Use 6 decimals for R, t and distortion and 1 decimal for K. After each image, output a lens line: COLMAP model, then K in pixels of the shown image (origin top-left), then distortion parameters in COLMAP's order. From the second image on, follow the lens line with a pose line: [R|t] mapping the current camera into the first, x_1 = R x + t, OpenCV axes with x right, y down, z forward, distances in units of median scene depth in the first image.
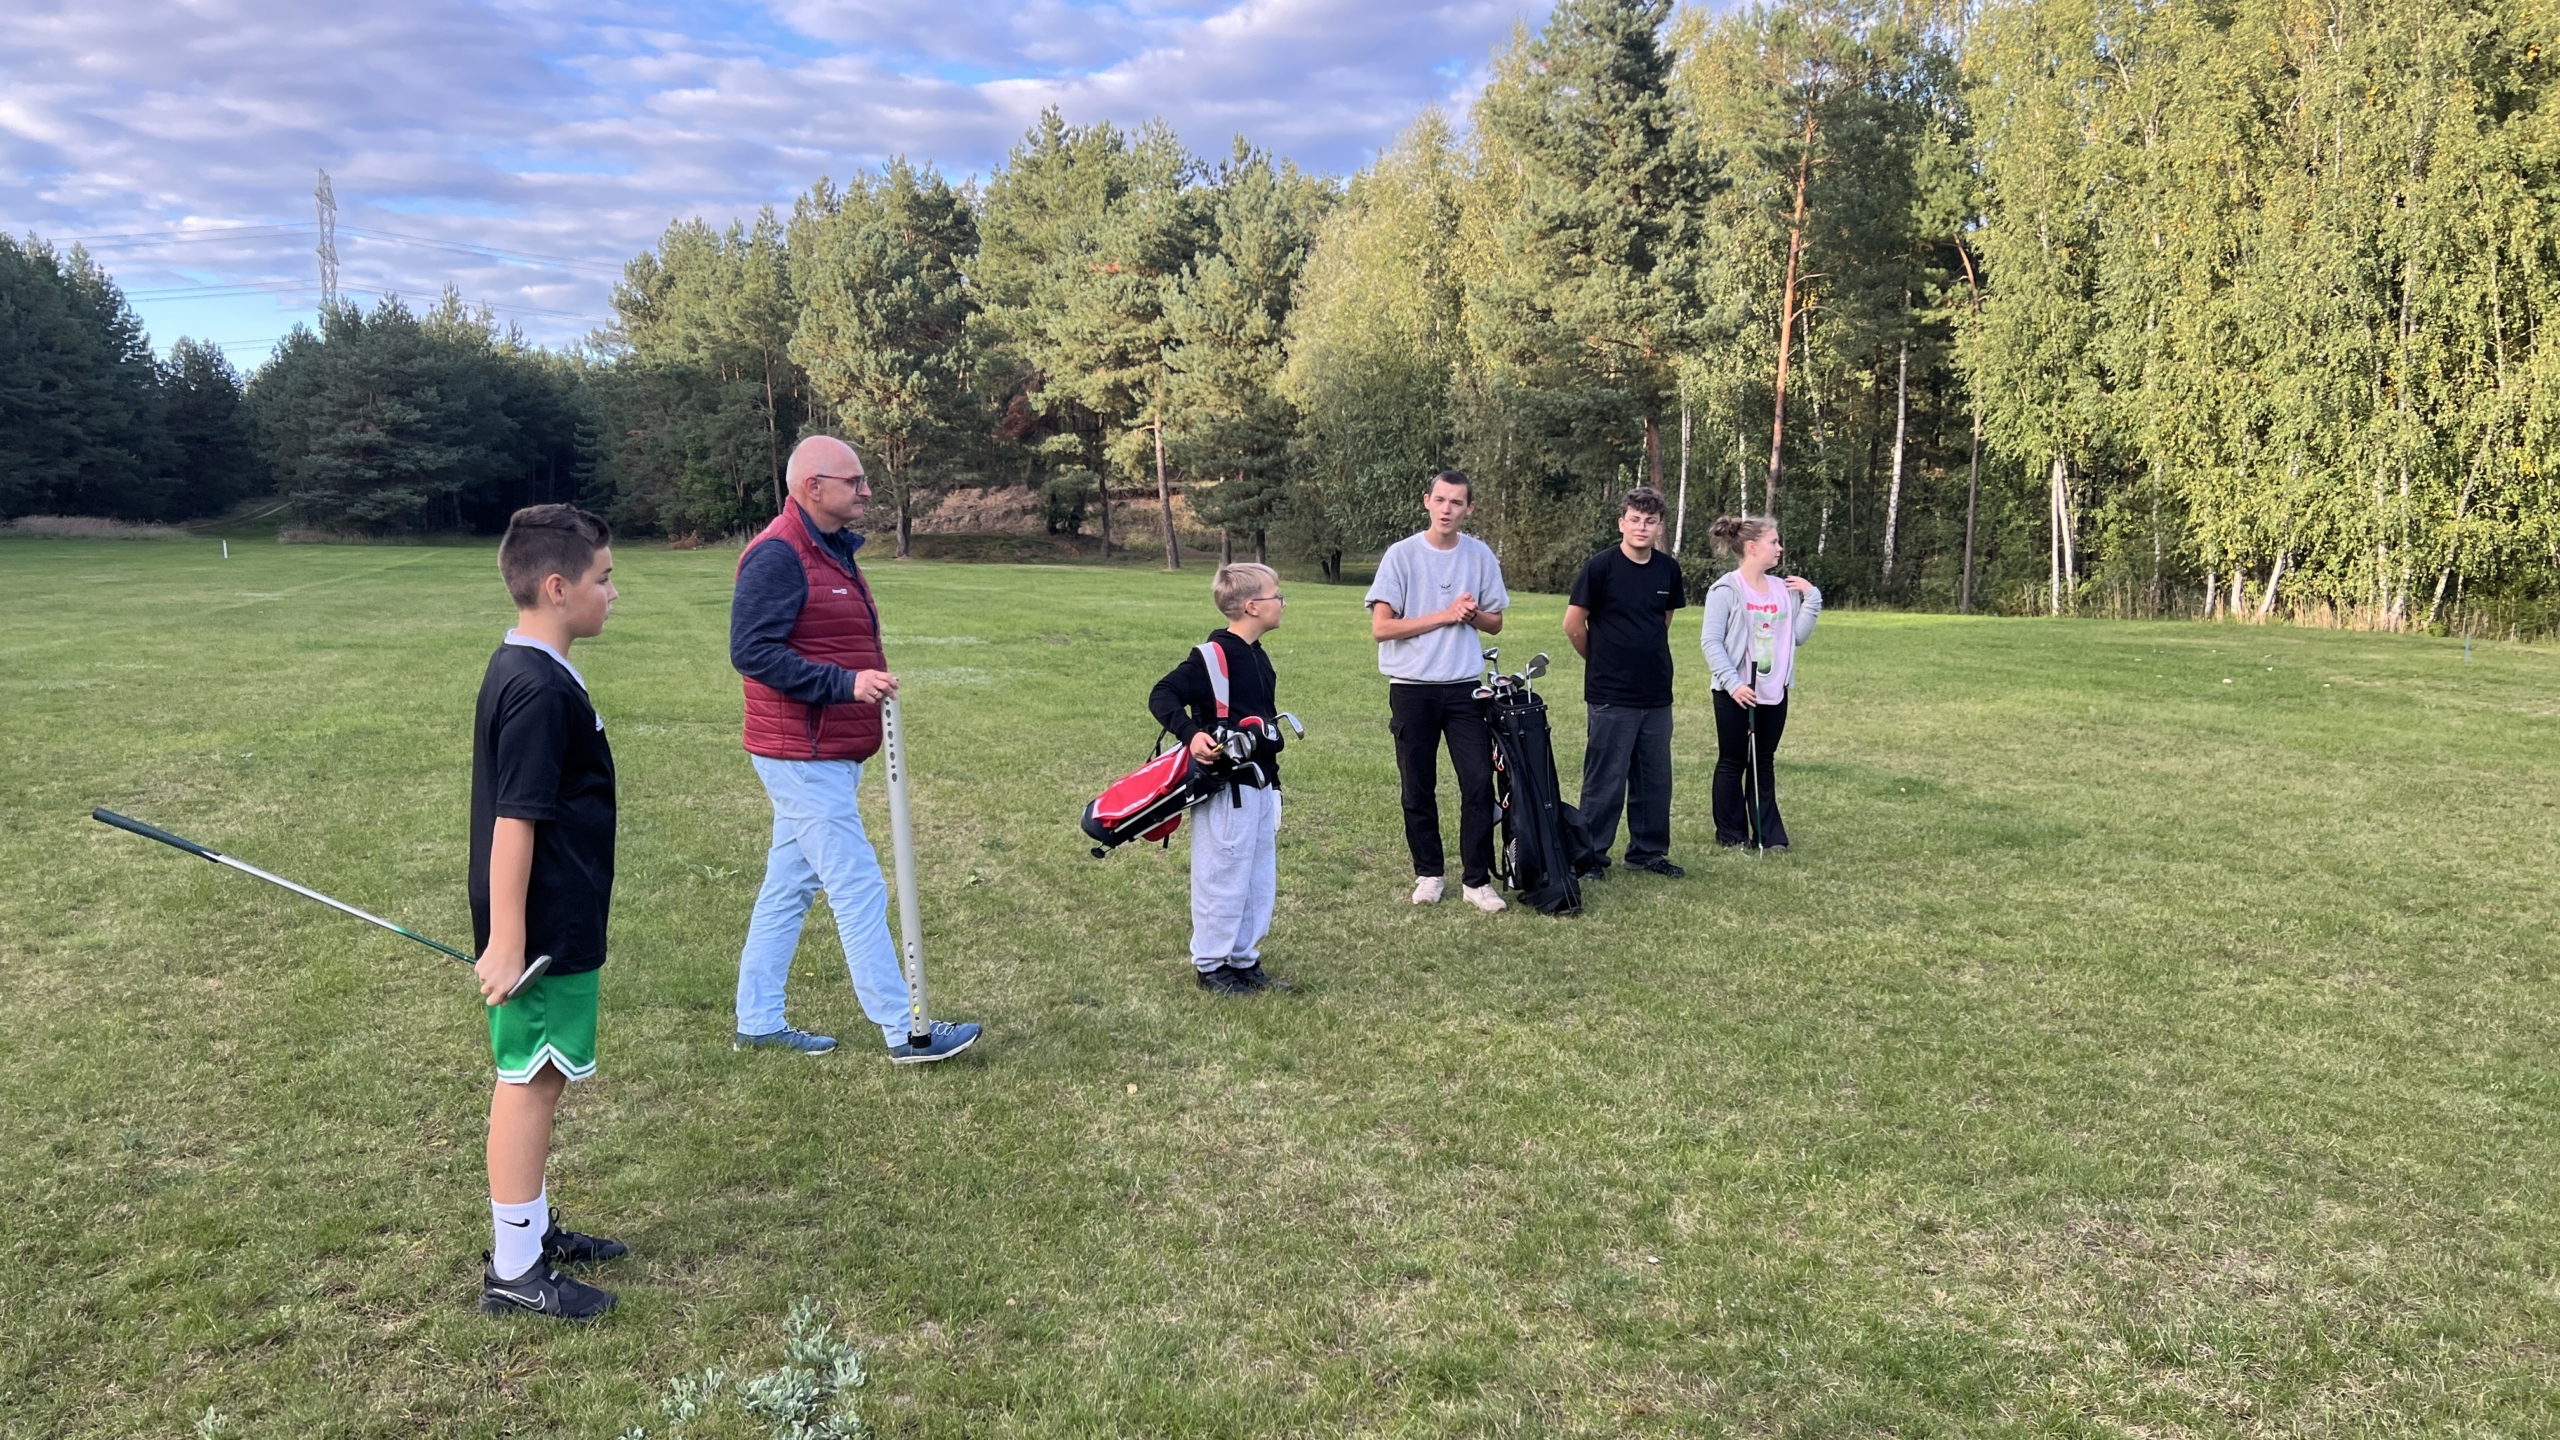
lens RADIAL K [[1932.1, 0, 1269.8], [0, 1932.1, 744.3], [0, 0, 1]] dist [0.065245, -0.065237]
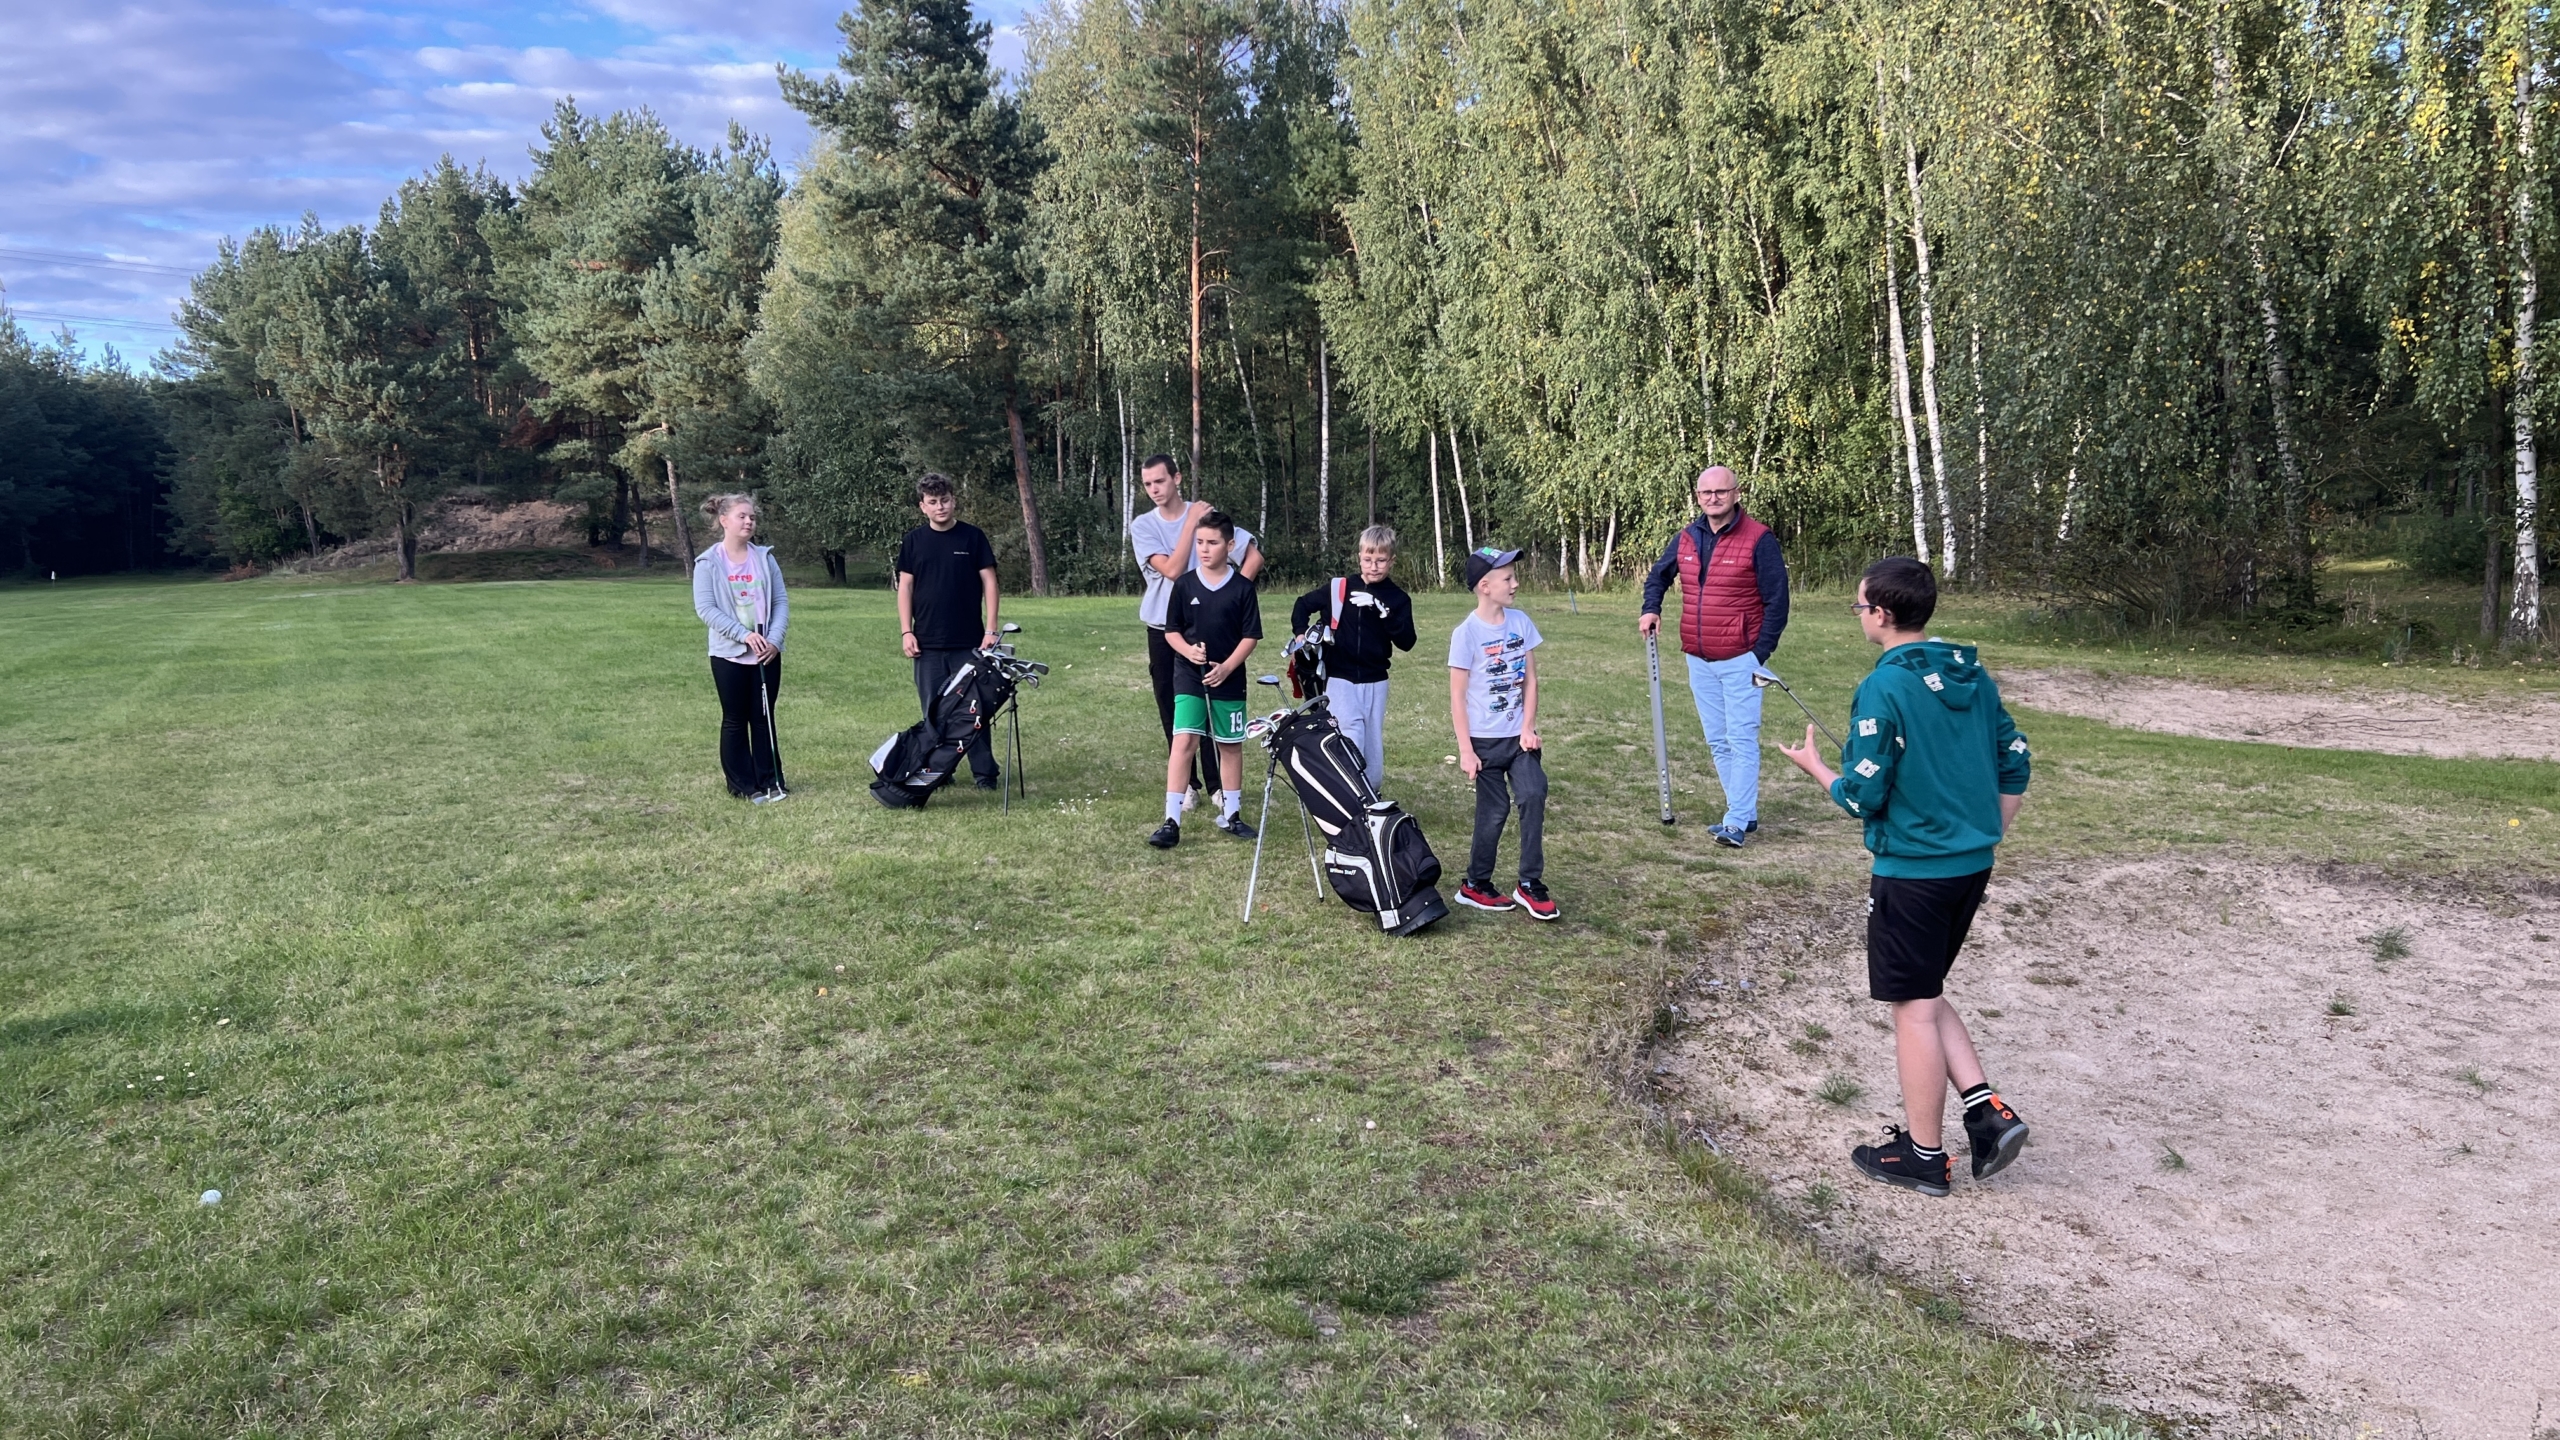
lens RADIAL K [[1932.1, 0, 1302.2], [0, 1932.1, 715.9], [0, 0, 1]] dist [0.065245, -0.065237]
pose [[0.992373, -0.060129, 0.107615, 0.217095], [0.061064, 0.998119, -0.005409, 0.000865], [-0.107087, 0.011939, 0.994178, 0.028808]]
